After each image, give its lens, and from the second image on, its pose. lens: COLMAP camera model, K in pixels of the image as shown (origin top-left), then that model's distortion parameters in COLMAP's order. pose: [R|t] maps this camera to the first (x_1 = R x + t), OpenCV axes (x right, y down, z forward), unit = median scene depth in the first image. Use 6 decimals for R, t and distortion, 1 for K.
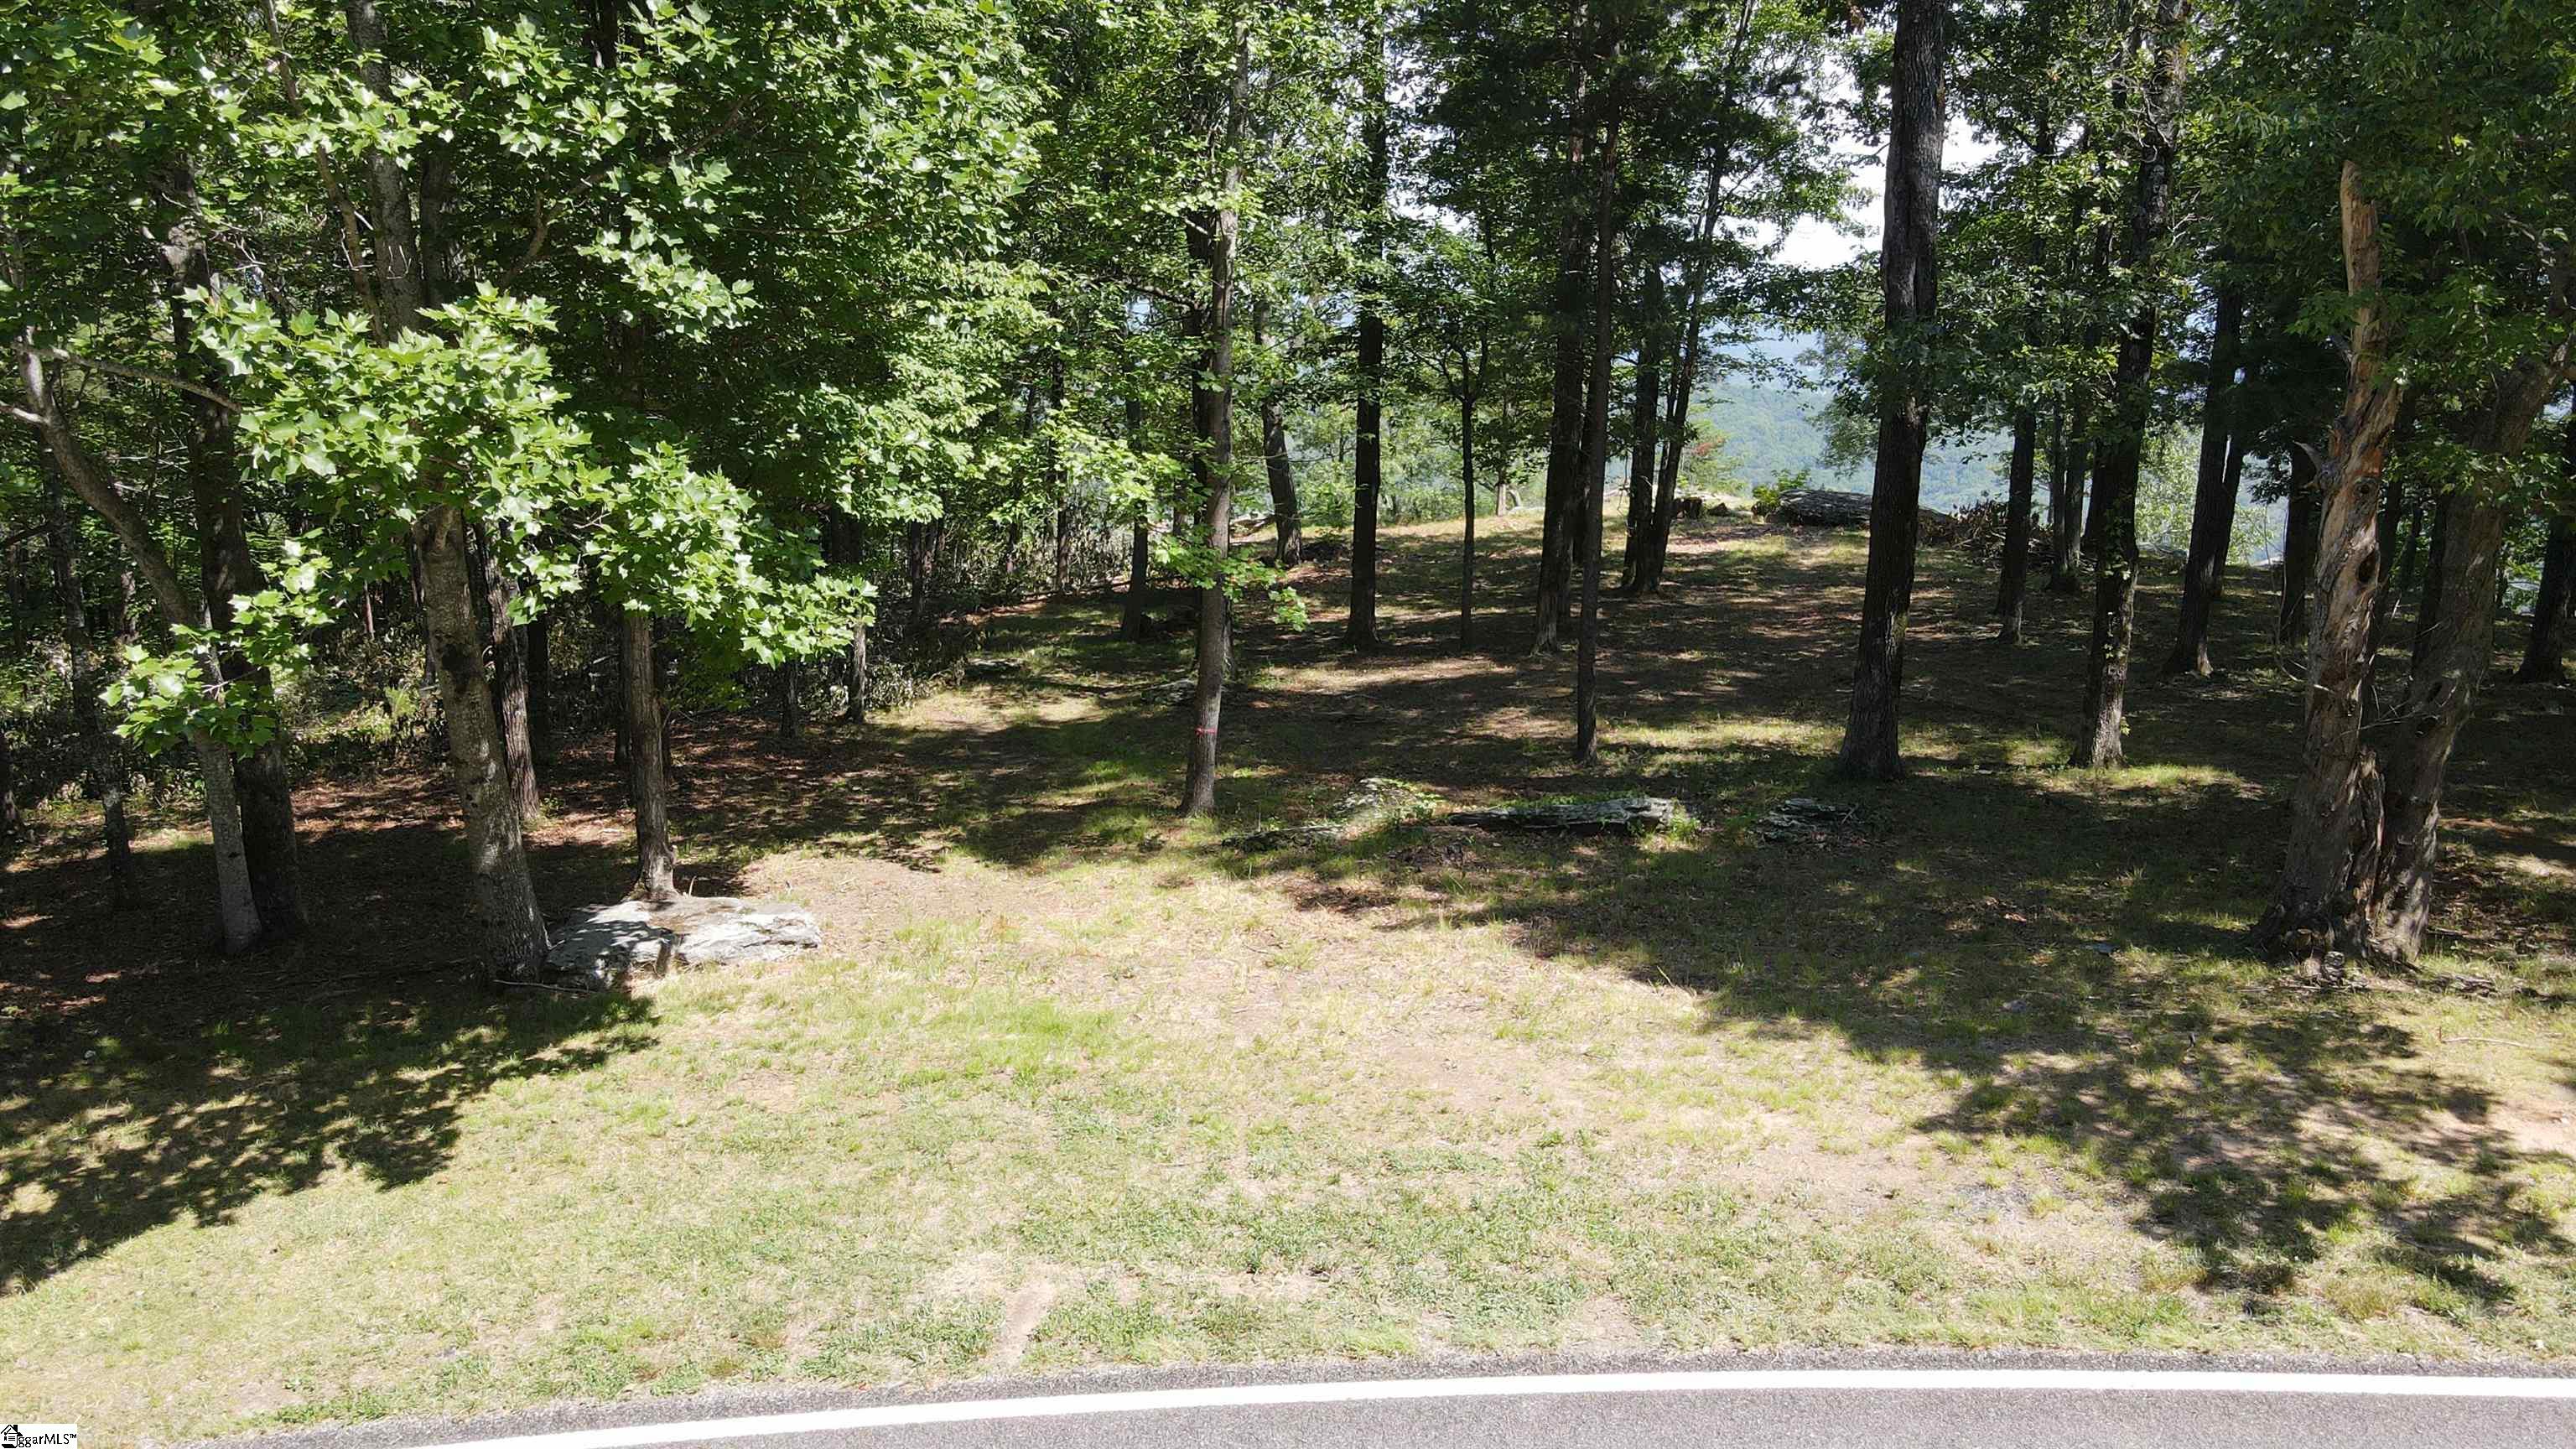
lens RADIAL K [[1950.3, 0, 1279.1], [0, 1950.3, 713.5], [0, 0, 1]] dist [-0.009300, 0.050614]
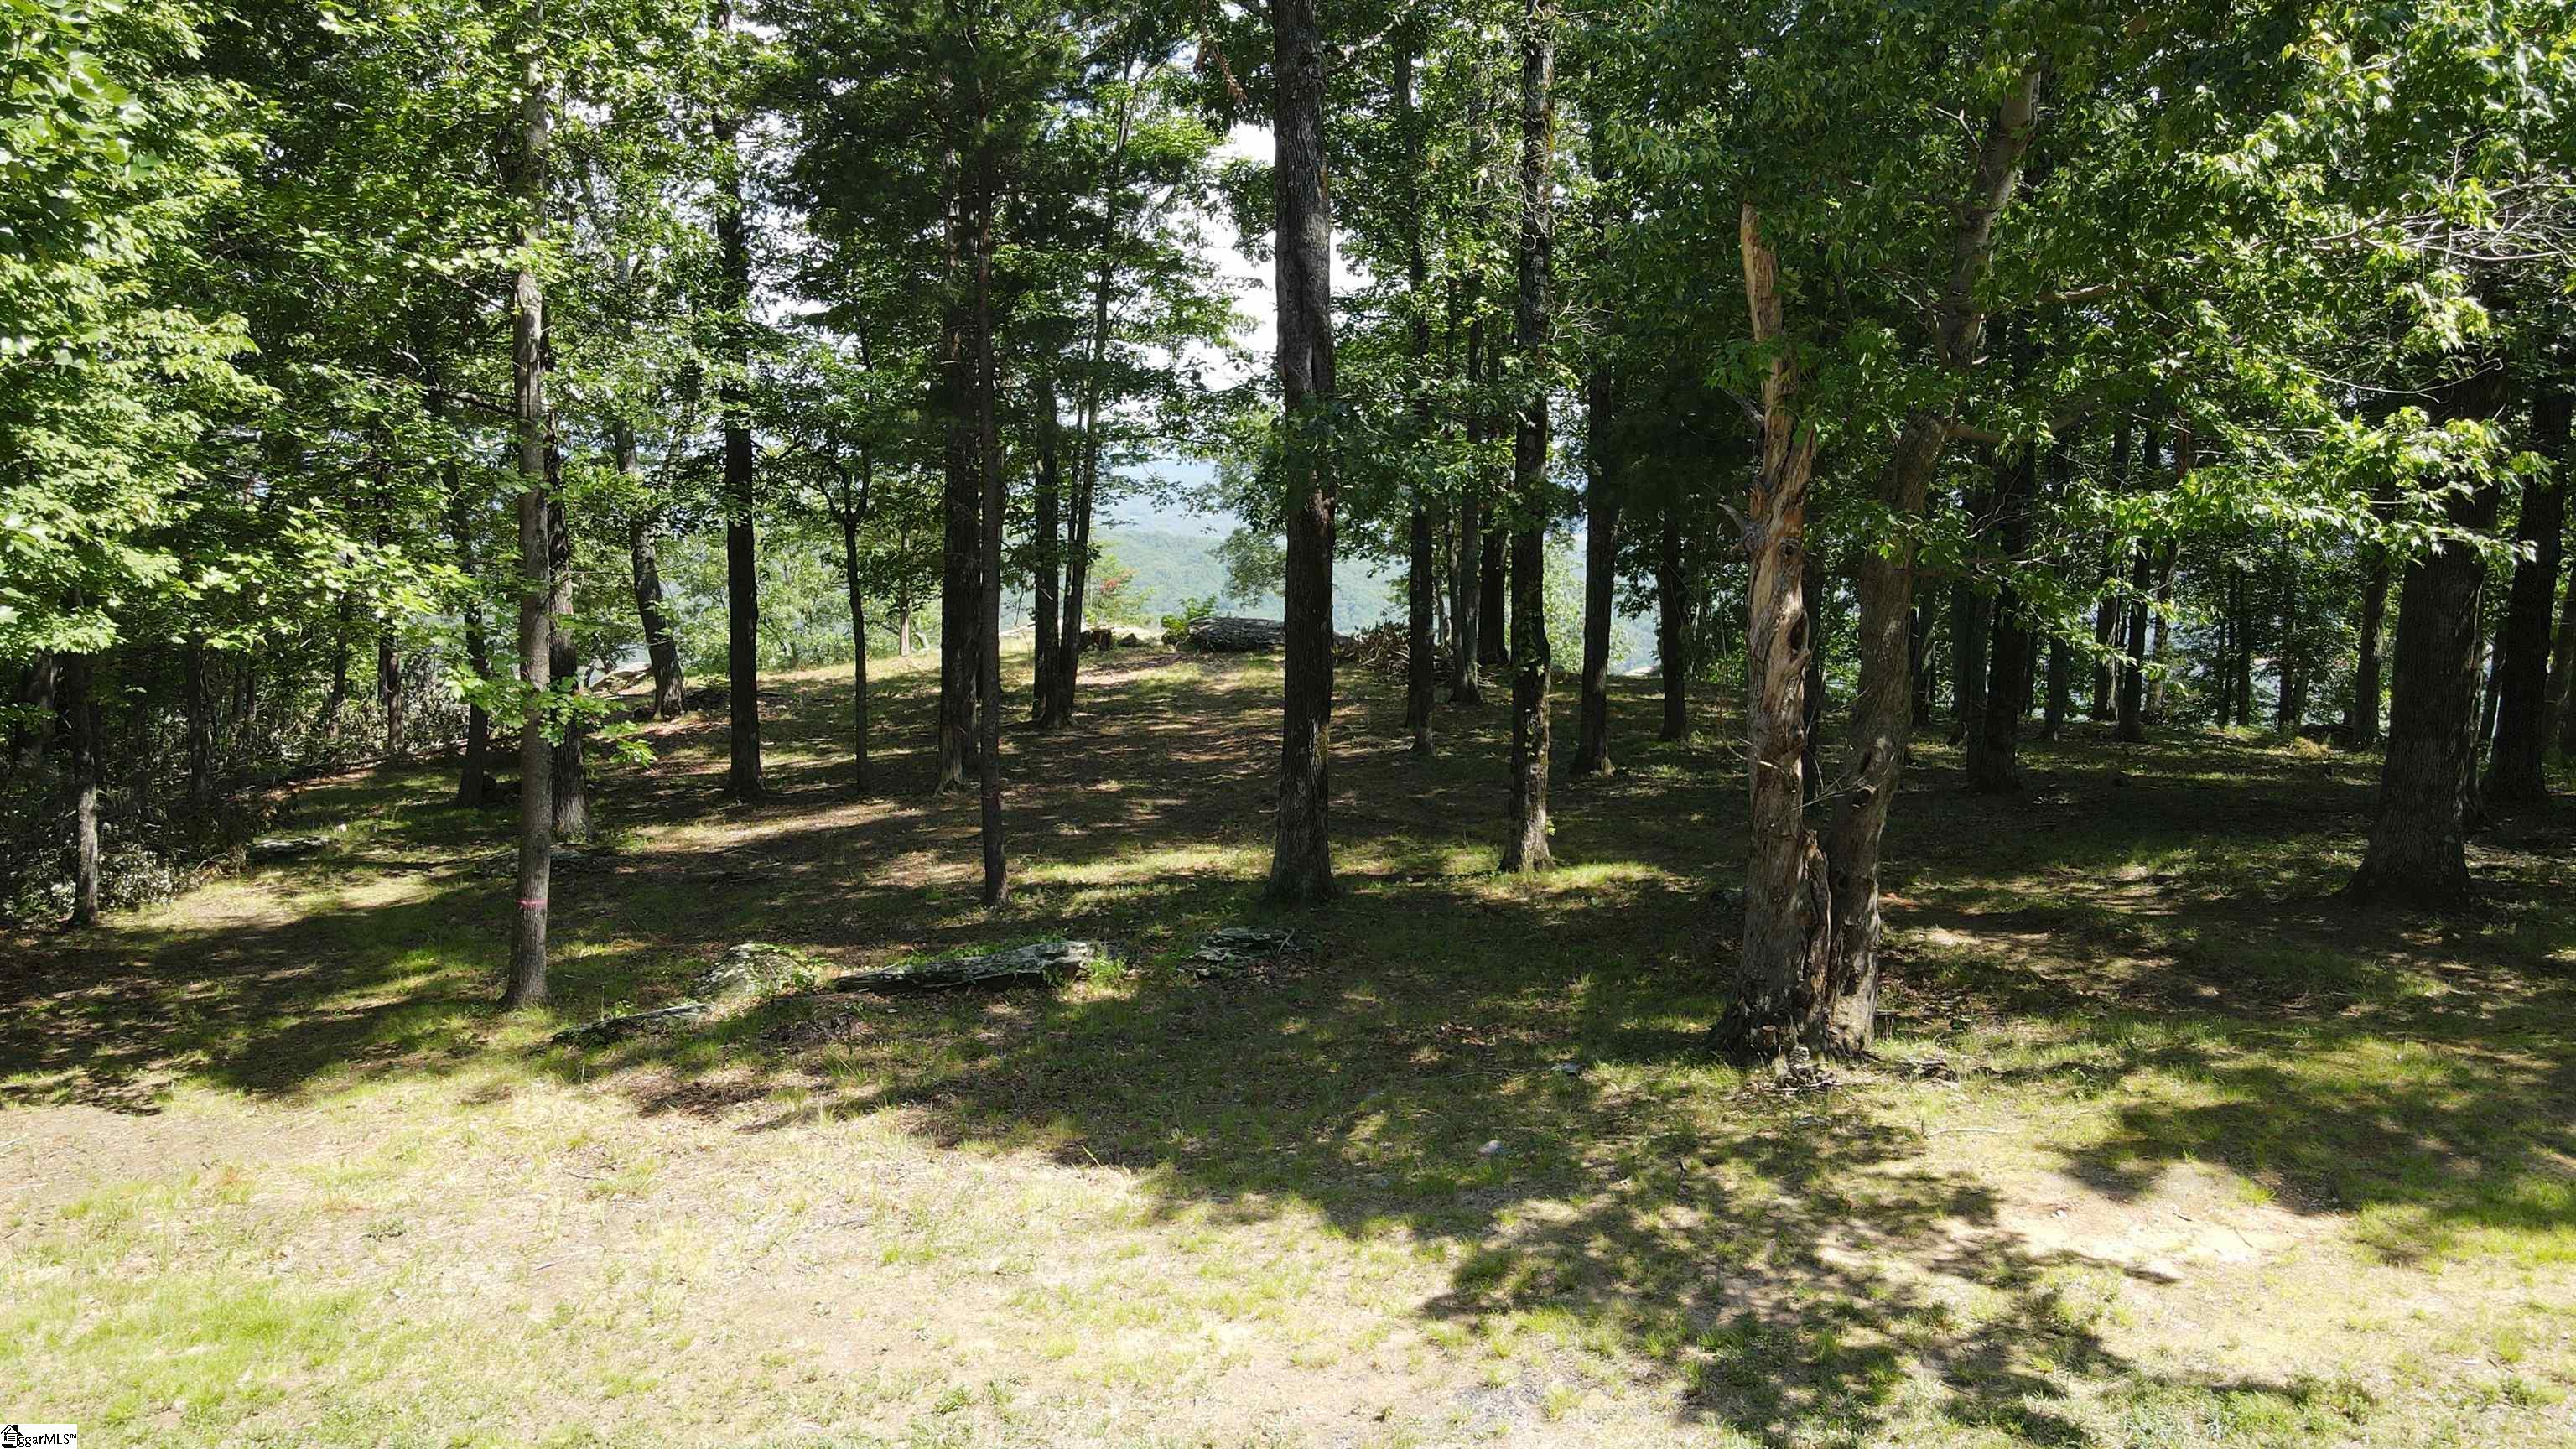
lens RADIAL K [[1950.3, 0, 1279.1], [0, 1950.3, 713.5], [0, 0, 1]] dist [-0.009300, 0.050614]
pose [[0.955773, -0.047262, 0.290285, 0.029189], [0.069384, 0.995378, -0.066392, 0.005801], [-0.285805, 0.083597, 0.954634, 0.118687]]
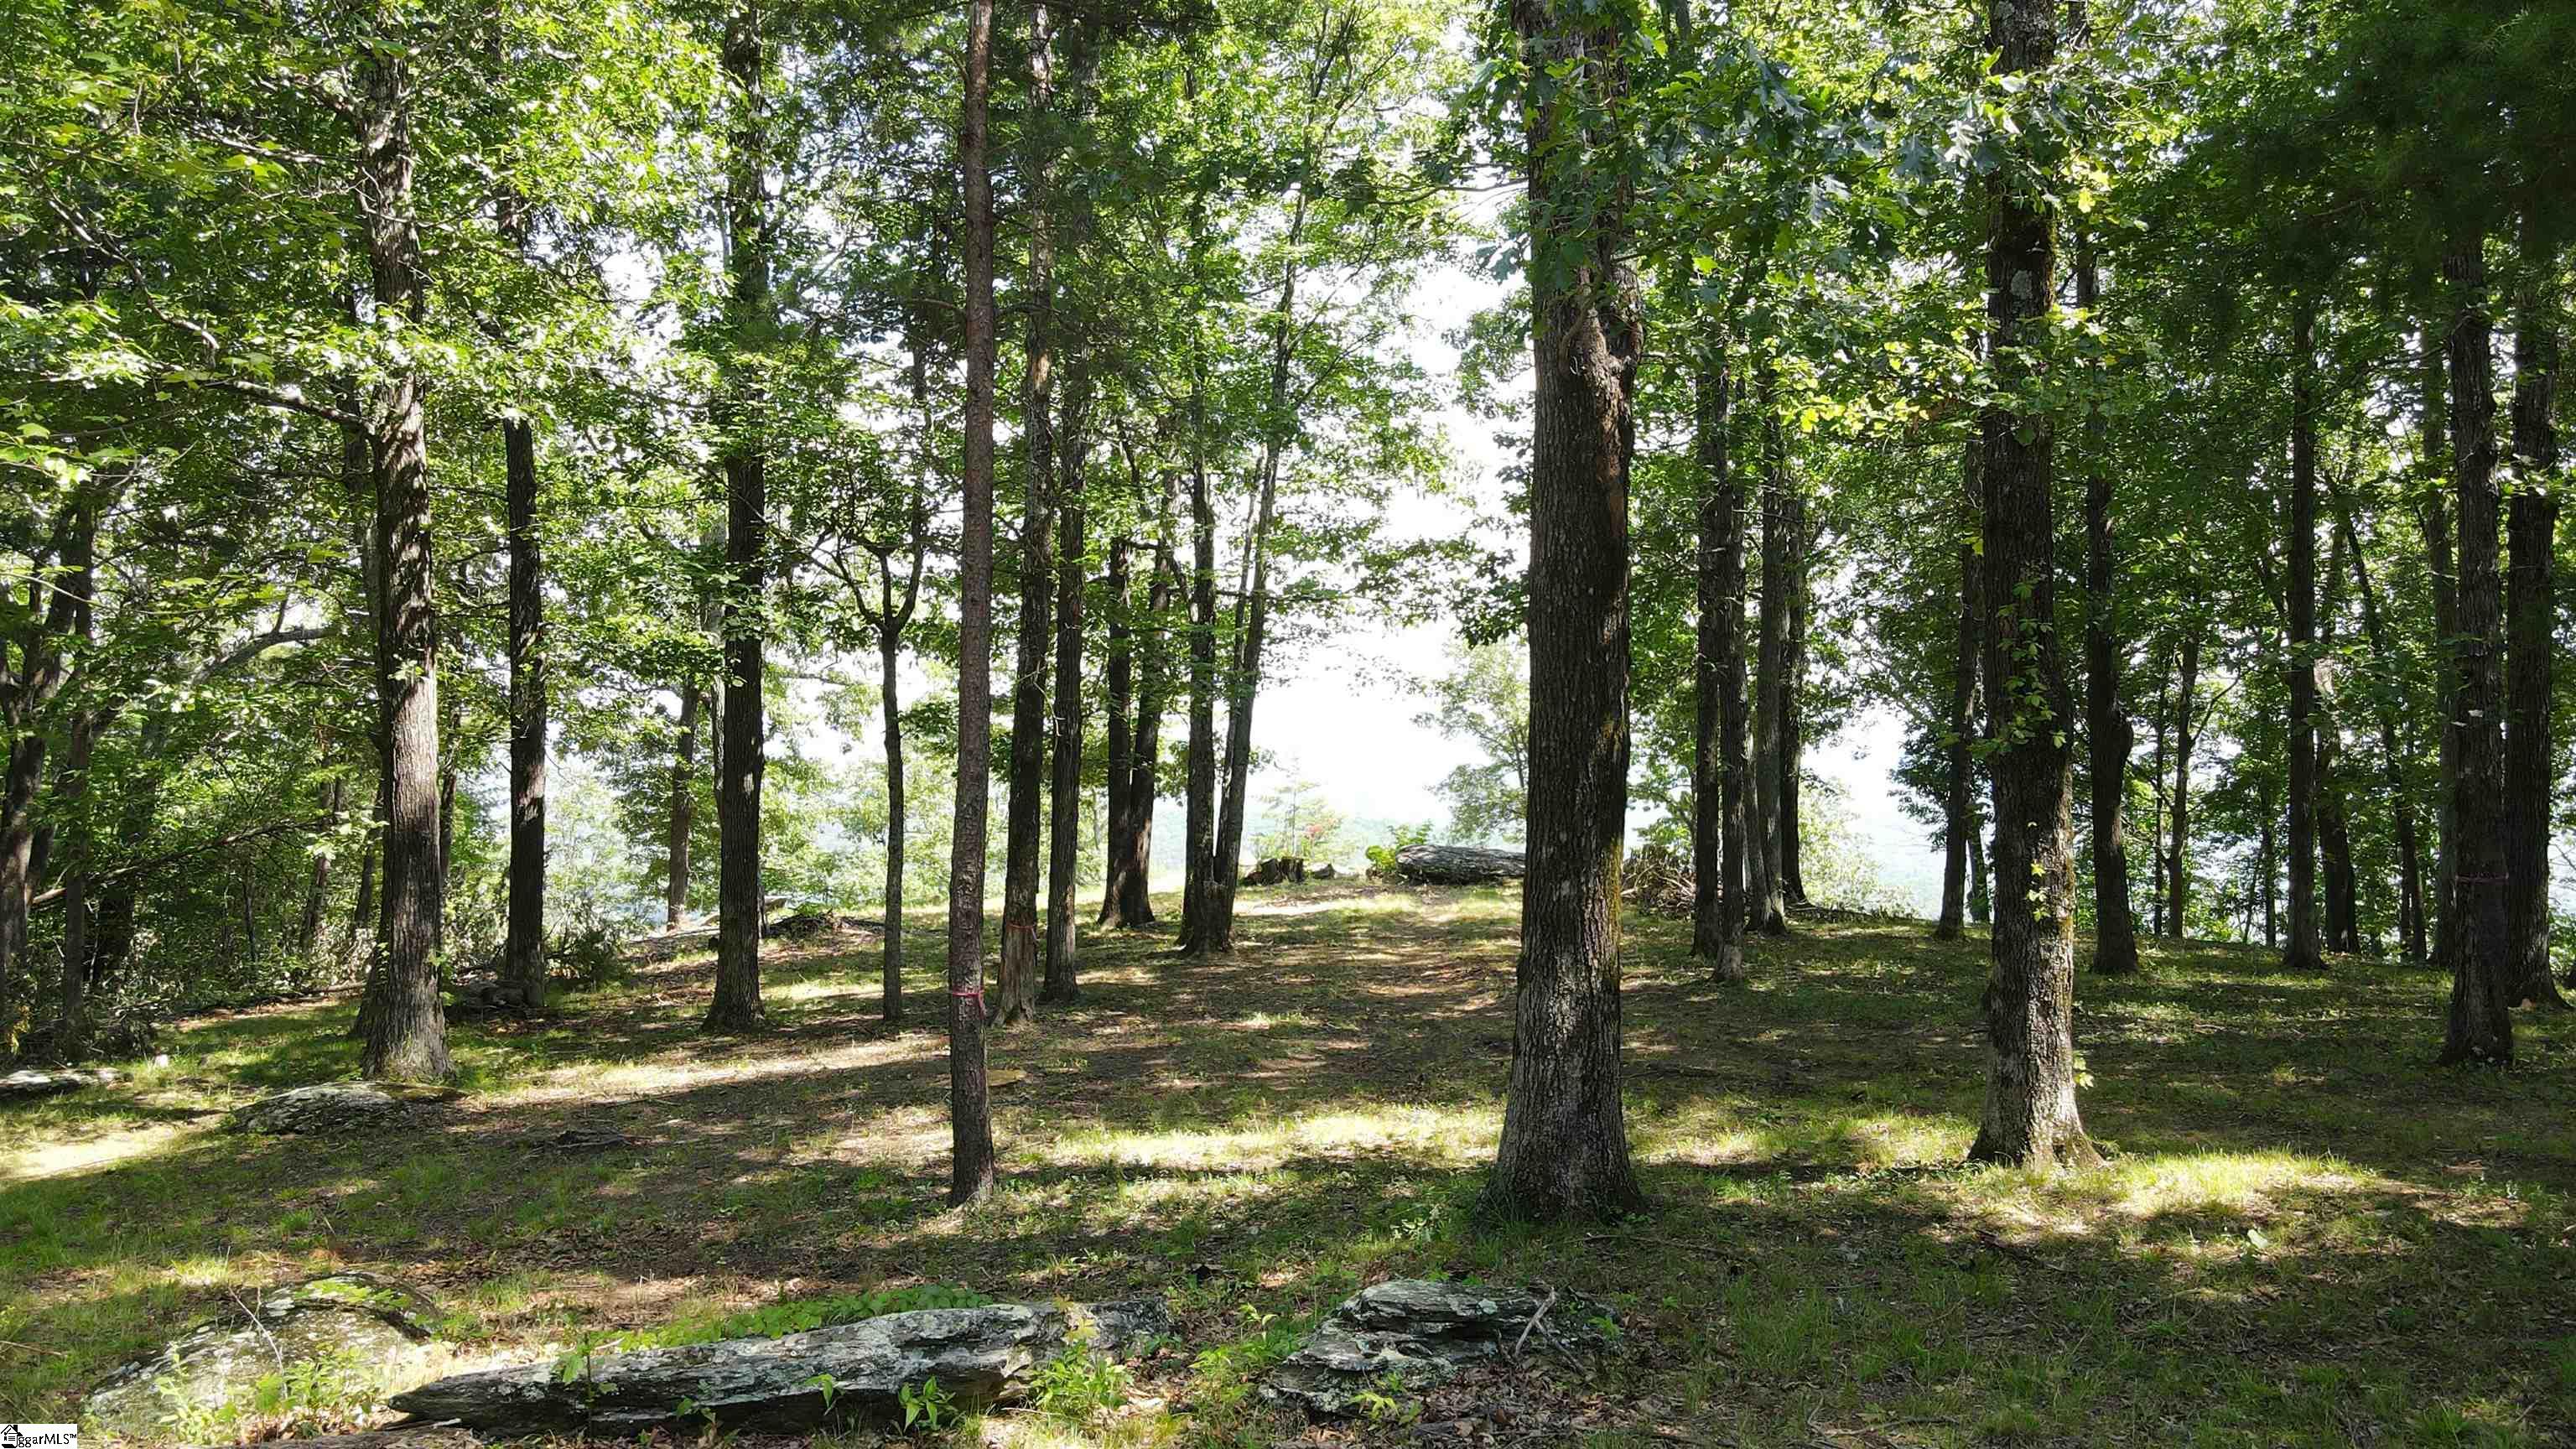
lens RADIAL K [[1945.5, 0, 1233.7], [0, 1945.5, 724.9], [0, 0, 1]] dist [-0.007621, 0.019923]
pose [[0.987631, -0.007060, 0.156634, 0.168000], [0.041416, 0.975252, -0.217183, 0.018226], [-0.151224, 0.220983, 0.963482, 0.591723]]
